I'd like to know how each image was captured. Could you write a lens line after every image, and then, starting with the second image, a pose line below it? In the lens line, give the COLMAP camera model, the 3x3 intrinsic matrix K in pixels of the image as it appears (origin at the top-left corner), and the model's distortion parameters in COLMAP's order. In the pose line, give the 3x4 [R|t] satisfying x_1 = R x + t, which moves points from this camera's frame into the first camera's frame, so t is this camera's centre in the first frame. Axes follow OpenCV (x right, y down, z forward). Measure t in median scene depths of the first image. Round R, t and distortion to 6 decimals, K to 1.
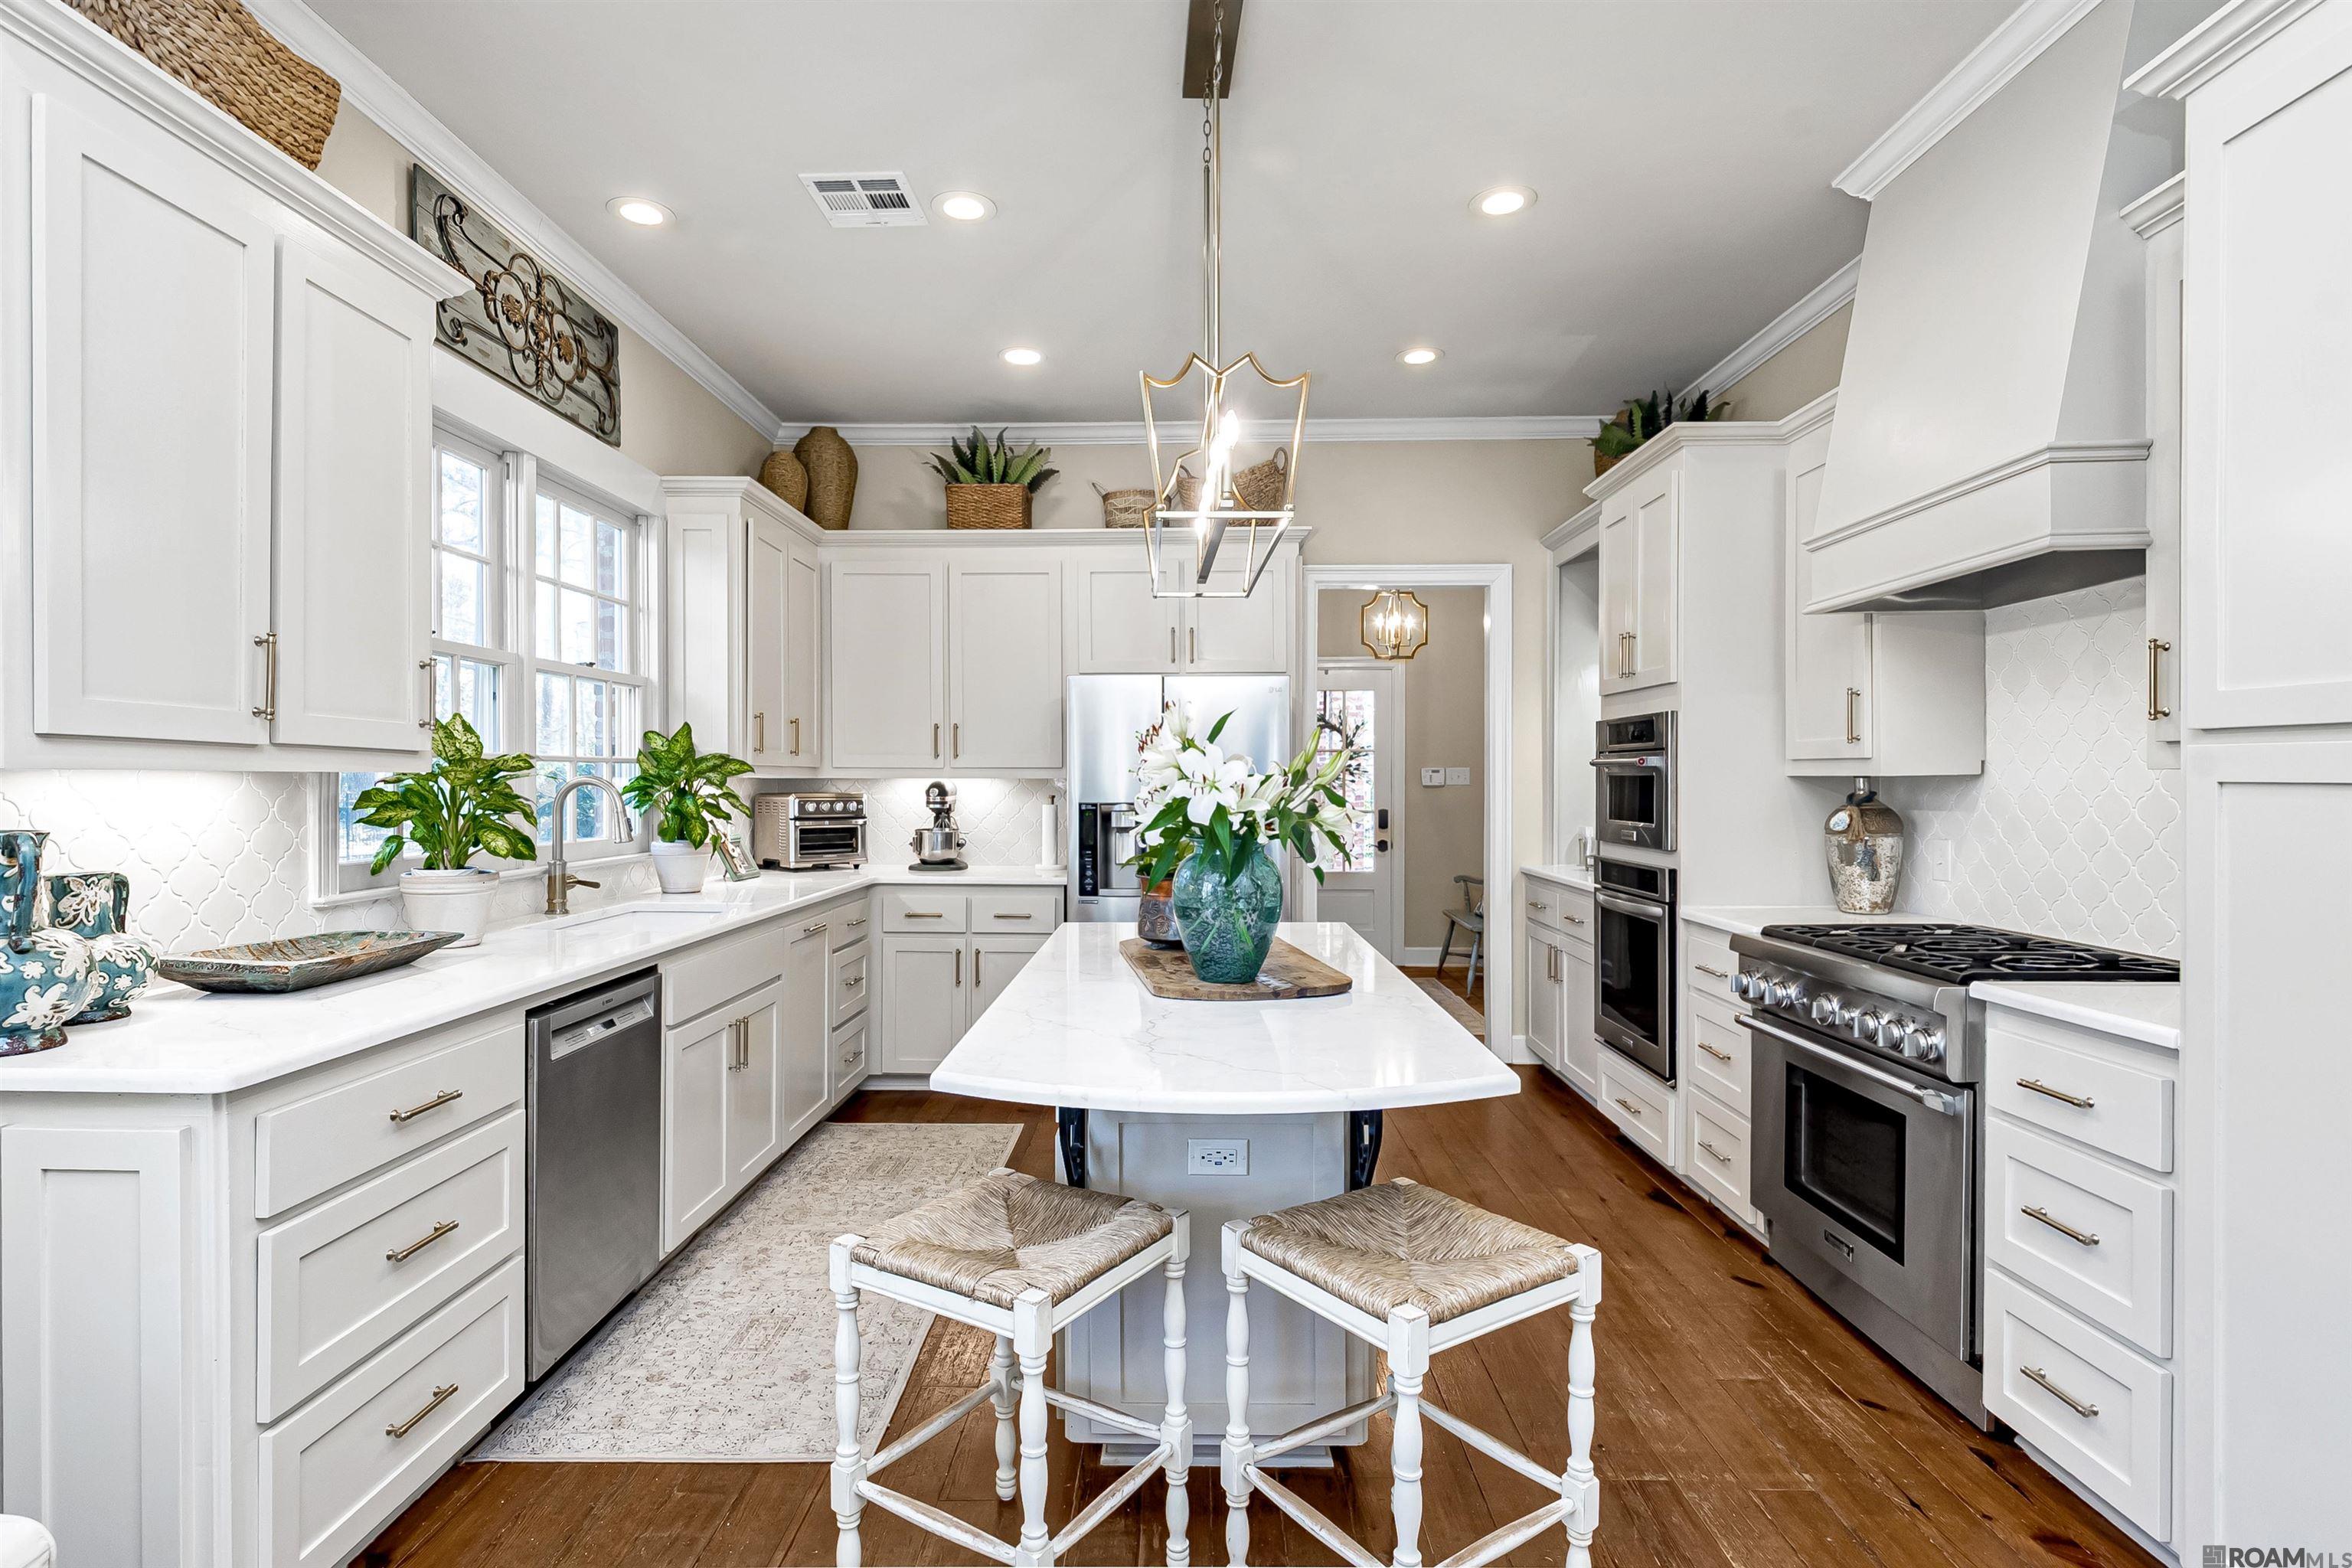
lens RADIAL K [[1176.8, 0, 1176.0], [0, 1176.8, 784.0], [0, 0, 1]] dist [0.016758, -0.012107]
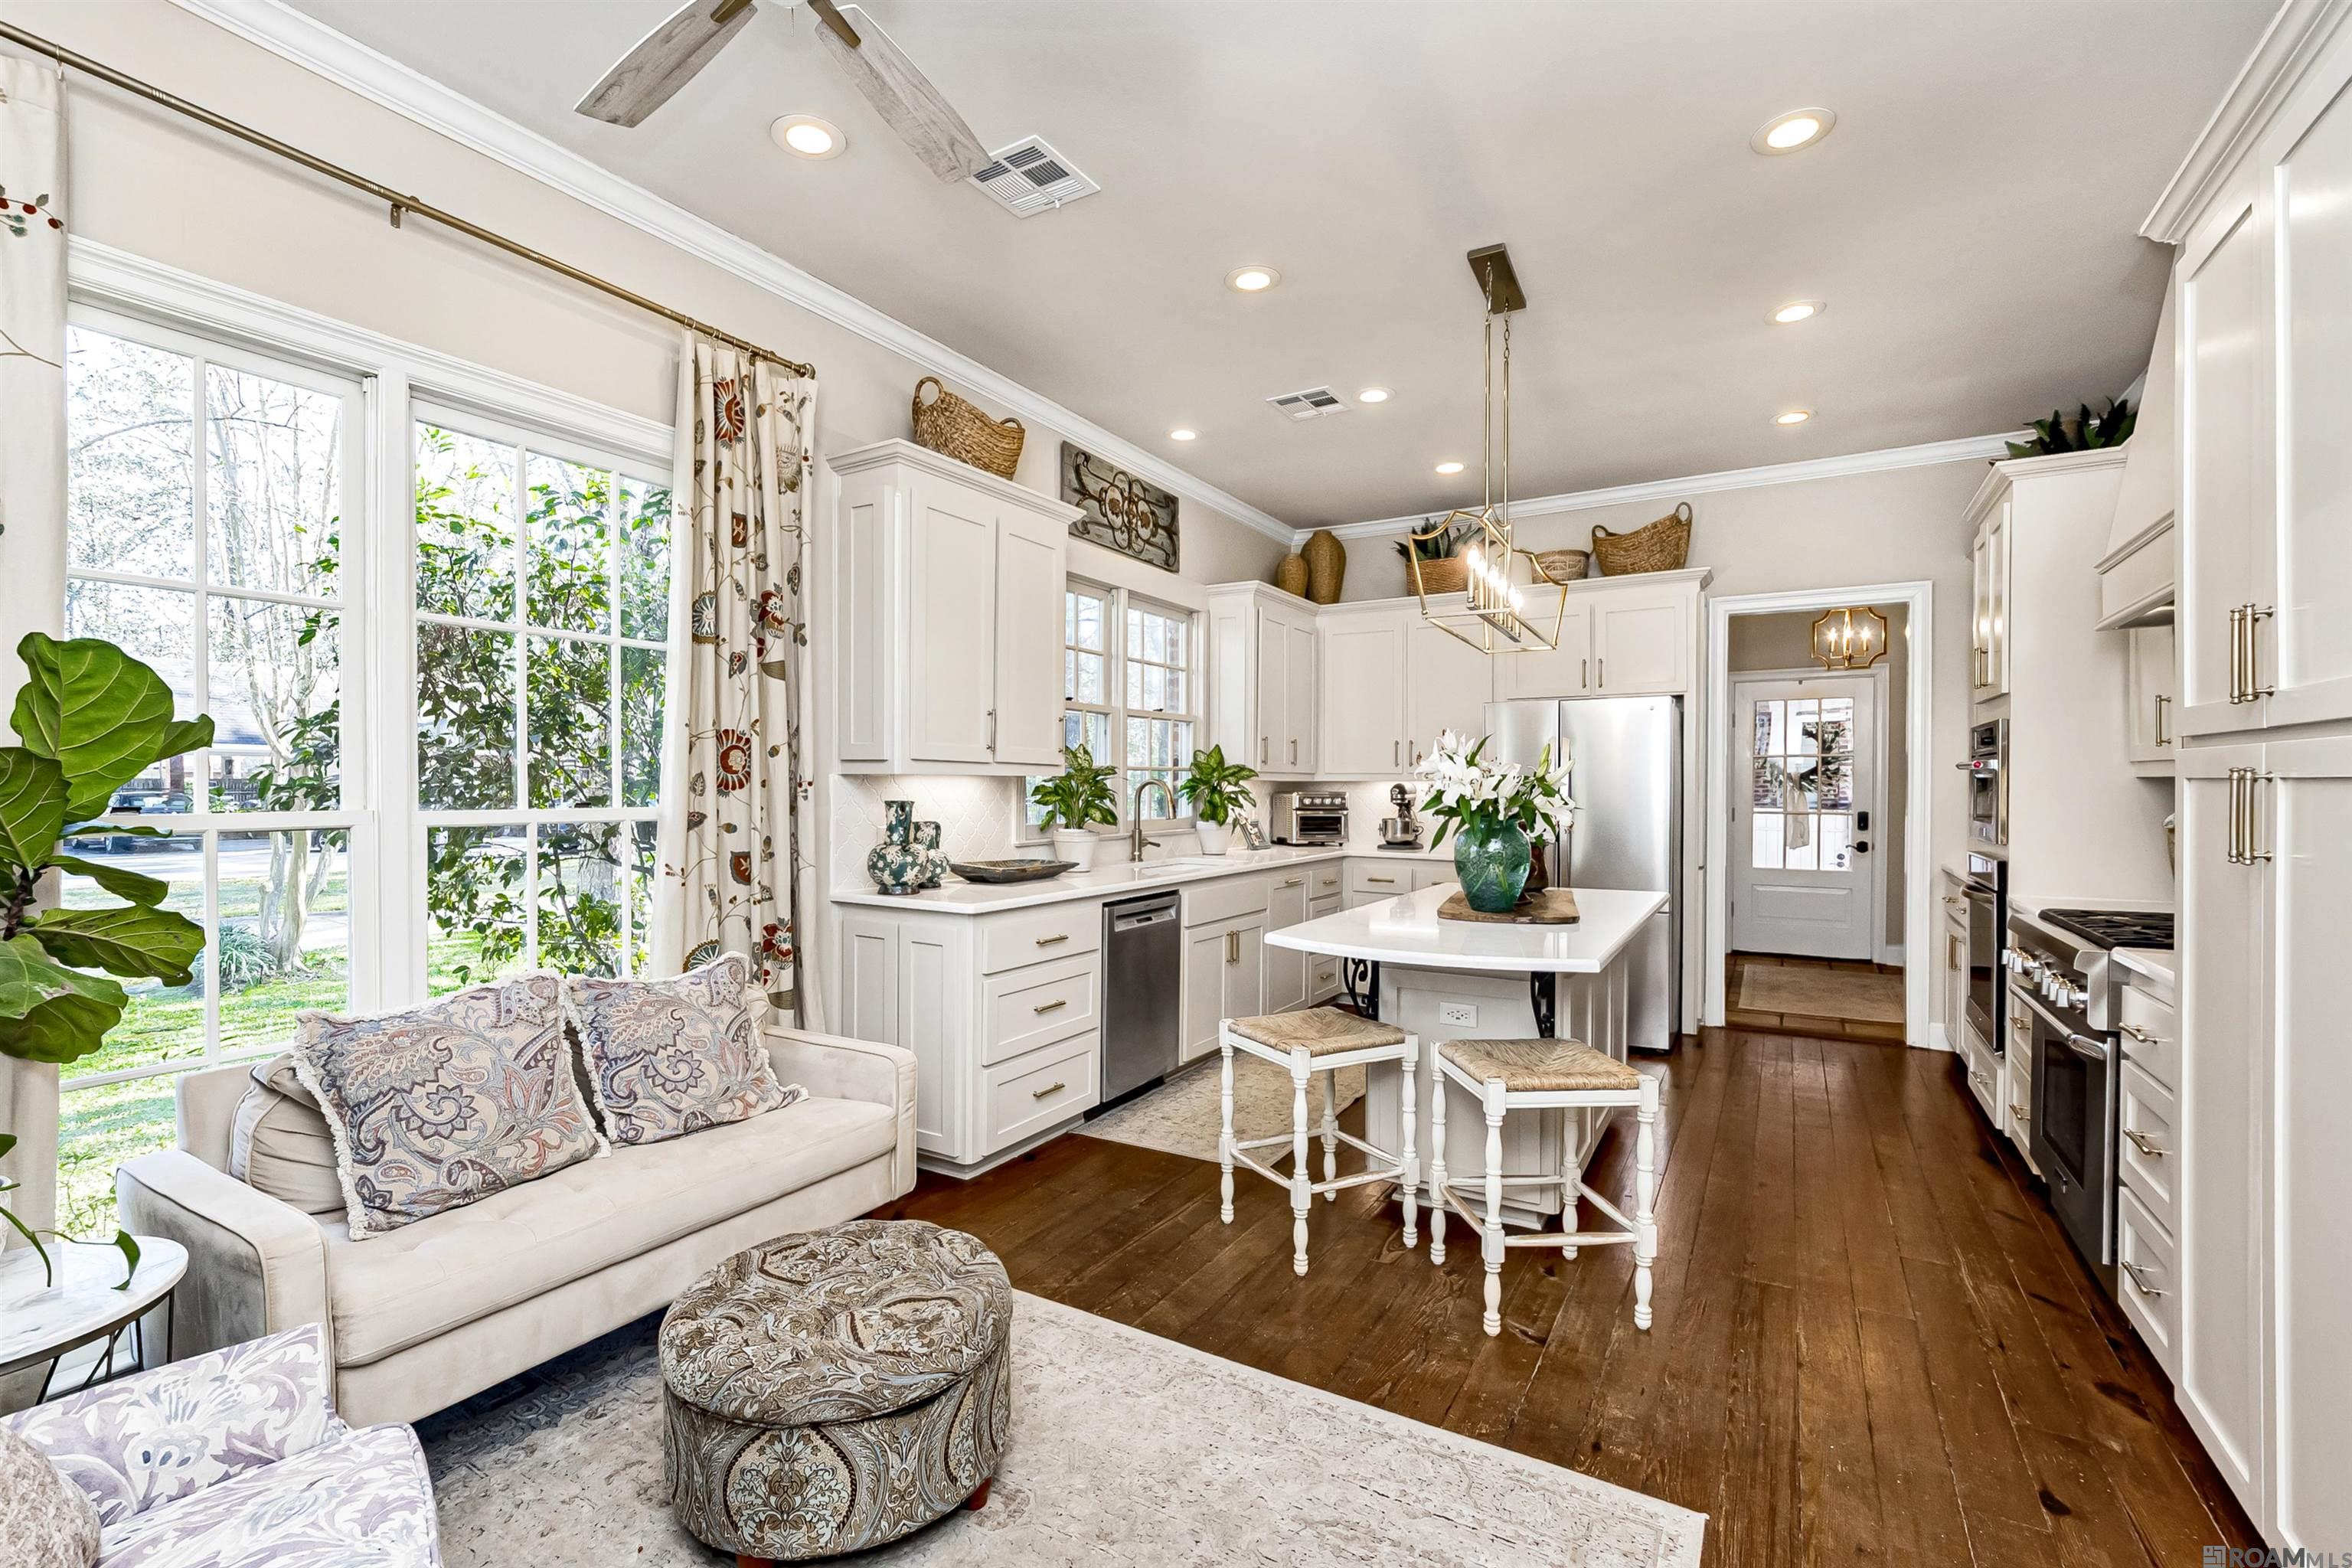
lens RADIAL K [[1042.8, 0, 1176.0], [0, 1042.8, 784.0], [0, 0, 1]] dist [0.000942, 0.000011]
pose [[0.874775, 0.001164, -0.484528, 0.242351], [-0.003348, 0.999988, -0.003643, 0.005942], [0.484518, 0.004809, 0.874768, -0.268591]]
